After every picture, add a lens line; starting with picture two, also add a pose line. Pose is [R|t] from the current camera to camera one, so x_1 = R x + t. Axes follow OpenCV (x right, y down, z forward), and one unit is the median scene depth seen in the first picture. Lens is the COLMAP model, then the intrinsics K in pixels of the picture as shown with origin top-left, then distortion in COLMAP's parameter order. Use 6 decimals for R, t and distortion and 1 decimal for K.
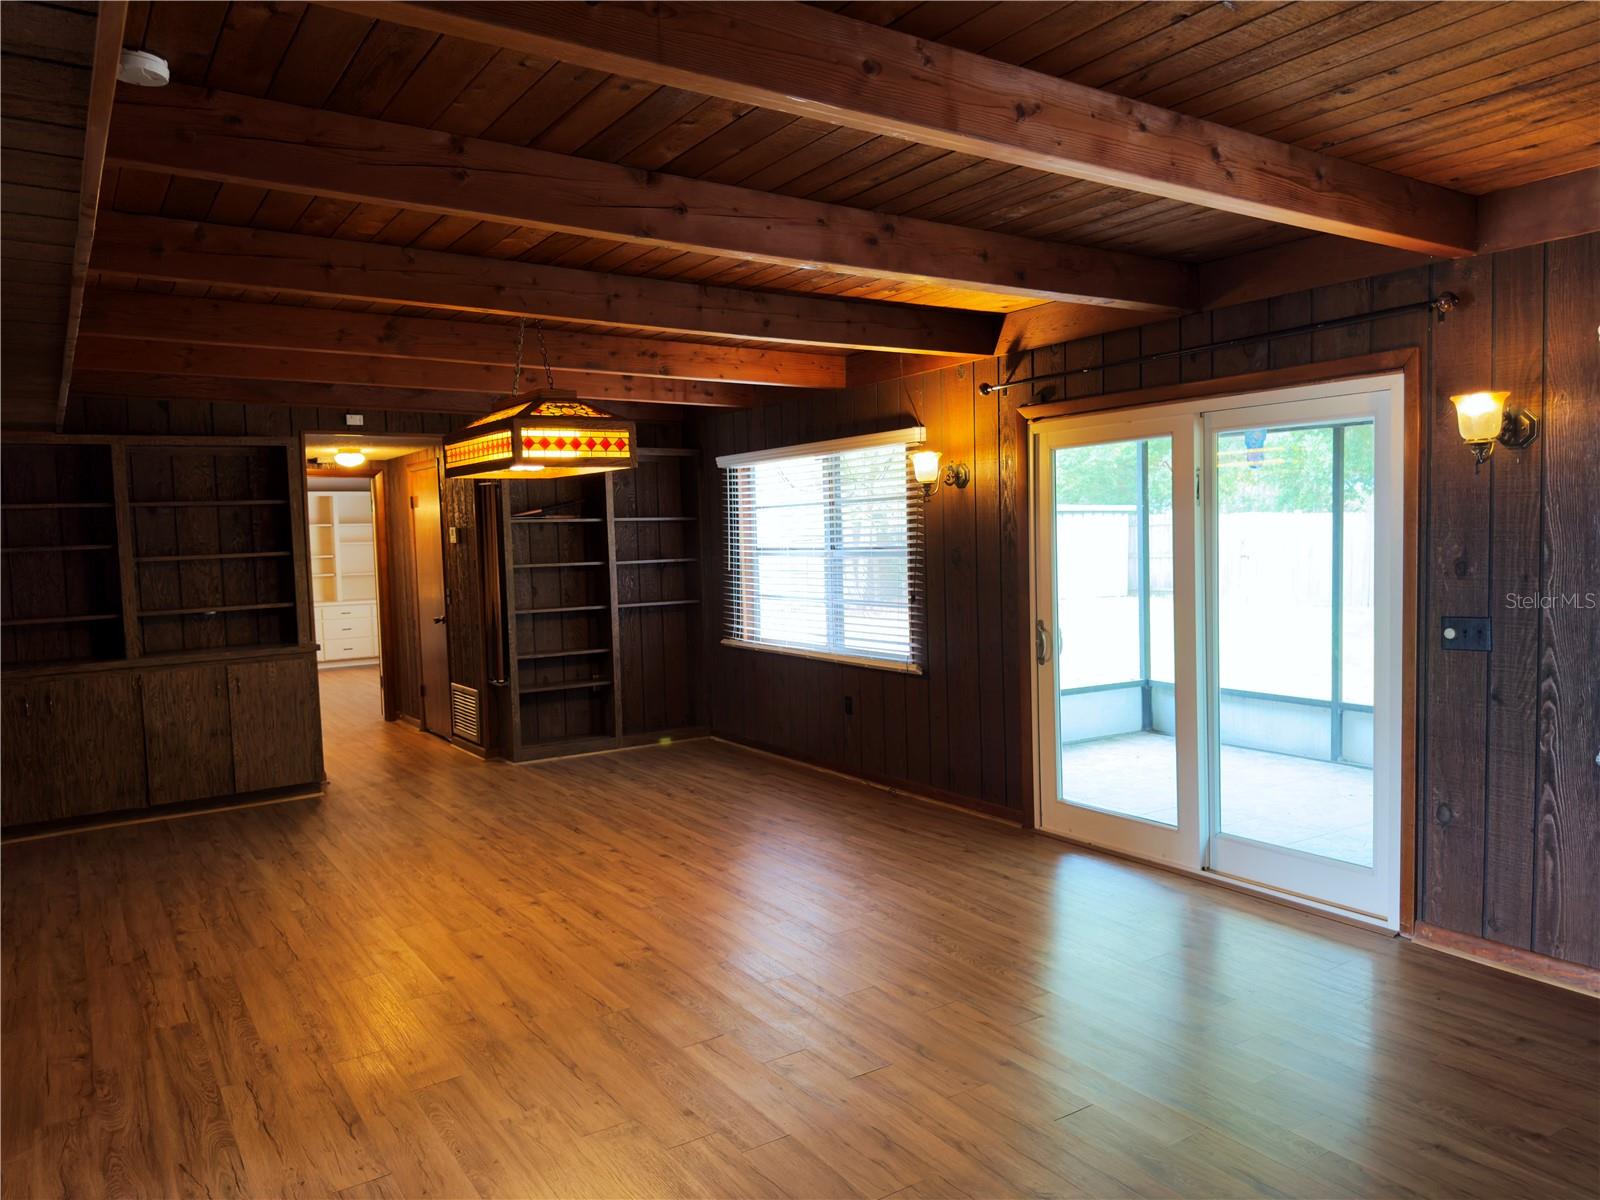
lens RADIAL K [[1156.5, 0, 785.6], [0, 1156.5, 604.0], [0, 0, 1]] dist [0.043401, -0.000021]
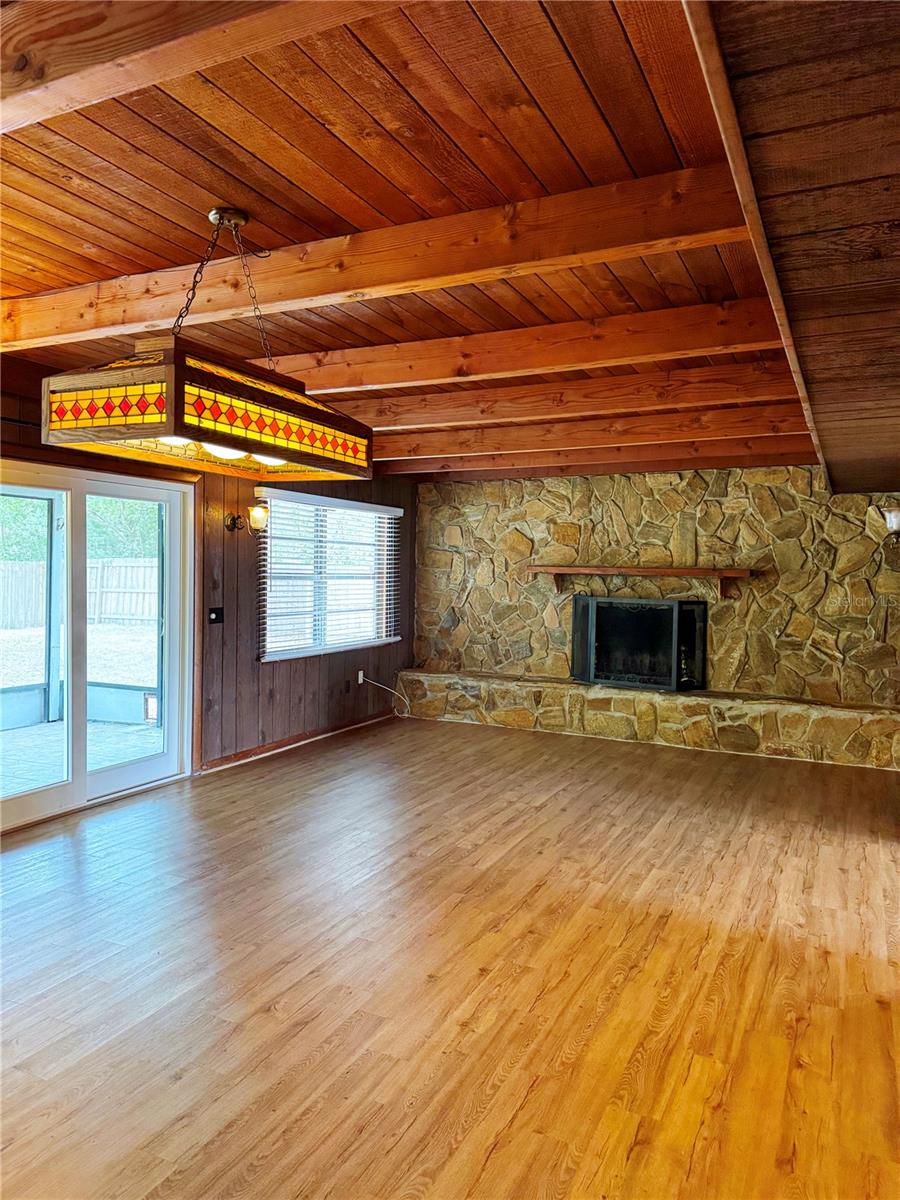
lens RADIAL K [[867.4, 0, 440.0], [0, 867.4, 597.5], [0, 0, 1]] dist [0.043401, -0.000021]
pose [[-0.529416, -0.006651, 0.848337, -1.060129], [0.054950, 0.997601, 0.042114, -0.056861], [-0.846581, 0.068912, -0.527780, 1.615918]]
